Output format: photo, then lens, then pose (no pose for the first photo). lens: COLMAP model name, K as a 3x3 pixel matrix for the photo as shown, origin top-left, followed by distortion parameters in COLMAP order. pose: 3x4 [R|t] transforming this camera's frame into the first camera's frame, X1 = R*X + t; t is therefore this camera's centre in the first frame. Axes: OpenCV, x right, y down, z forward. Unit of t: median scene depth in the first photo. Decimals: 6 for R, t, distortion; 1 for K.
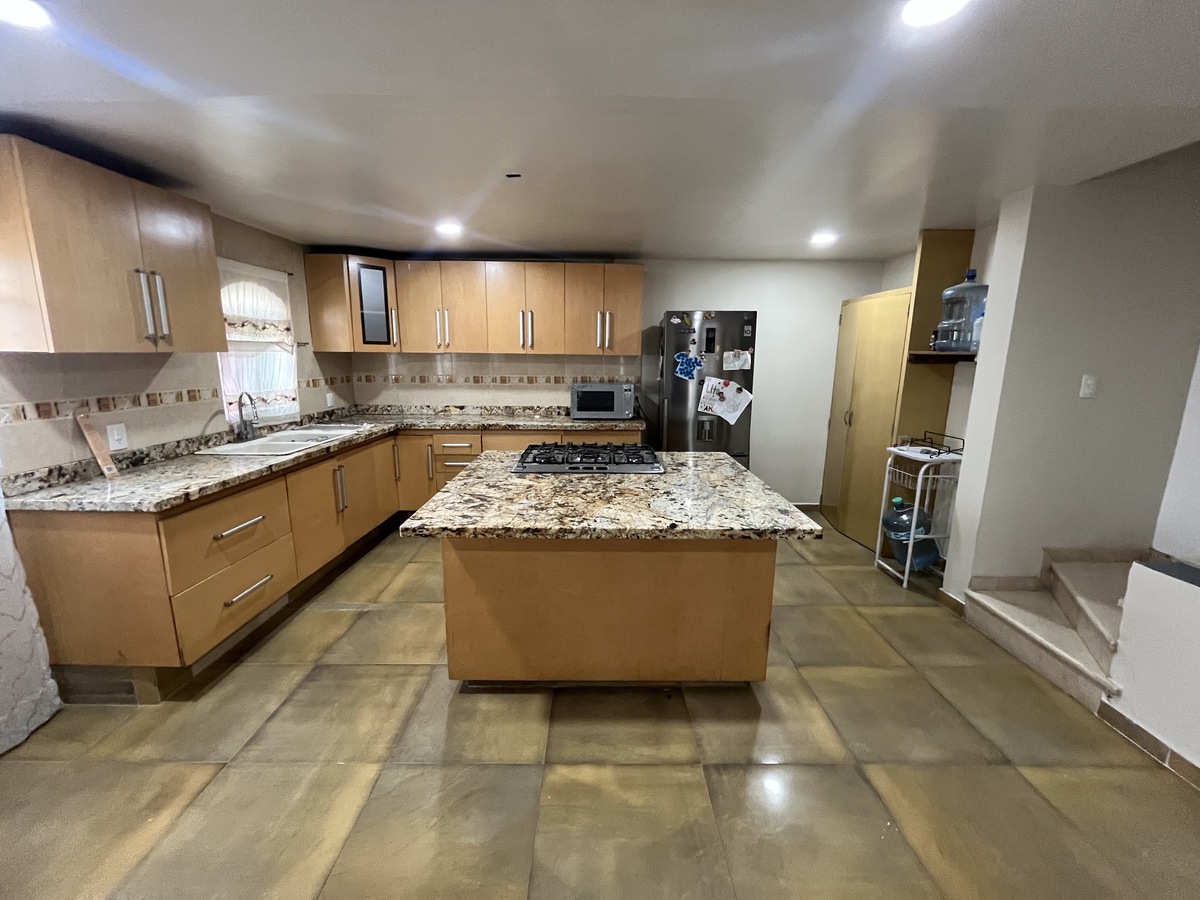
lens RADIAL K [[491.2, 0, 600.0], [0, 491.2, 450.0], [0, 0, 1]] dist [-0.000773, 0.000159]
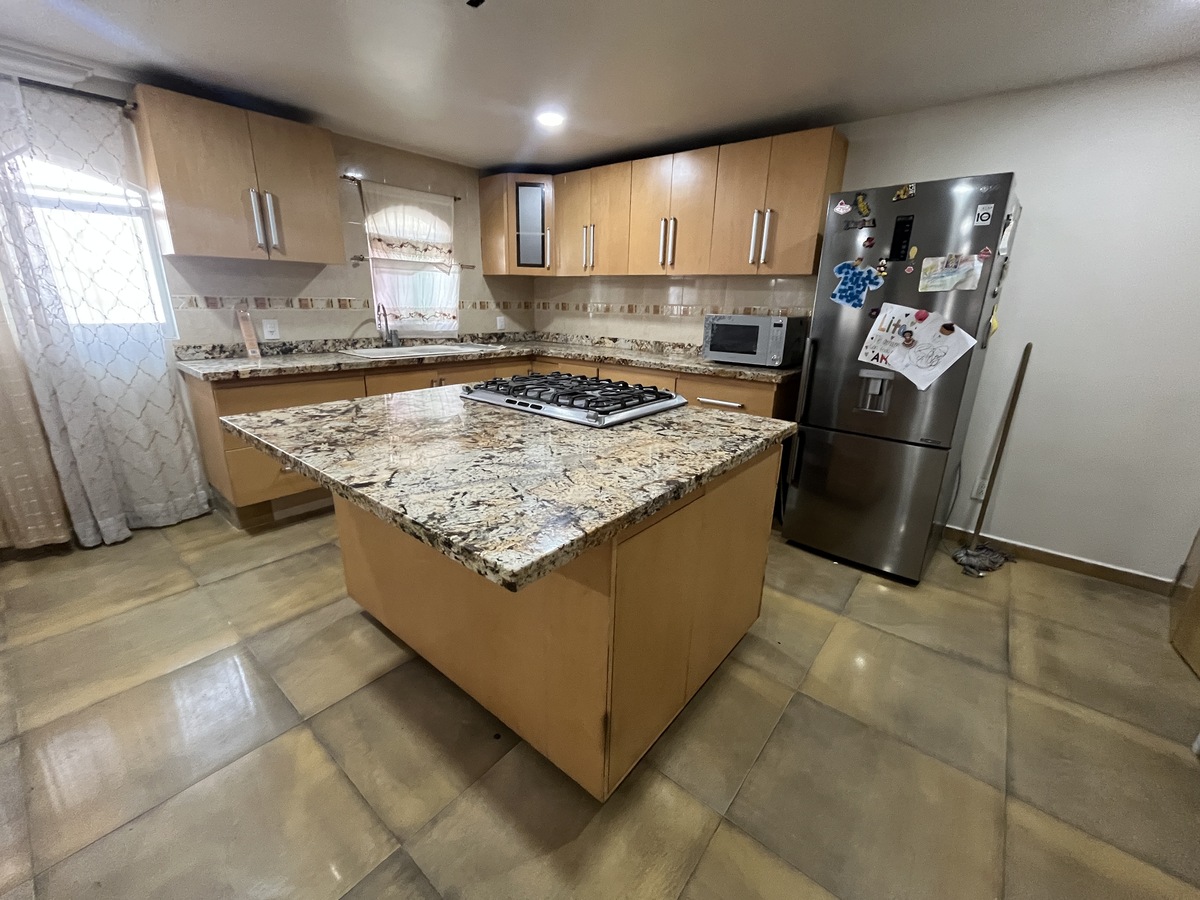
lens RADIAL K [[491.2, 0, 600.0], [0, 491.2, 450.0], [0, 0, 1]] dist [-0.000773, 0.000159]
pose [[0.769485, 0.195303, -0.608070, 0.432456], [-0.140484, 0.980537, 0.137157, -0.010884], [0.623023, -0.020116, 0.781945, 0.397993]]
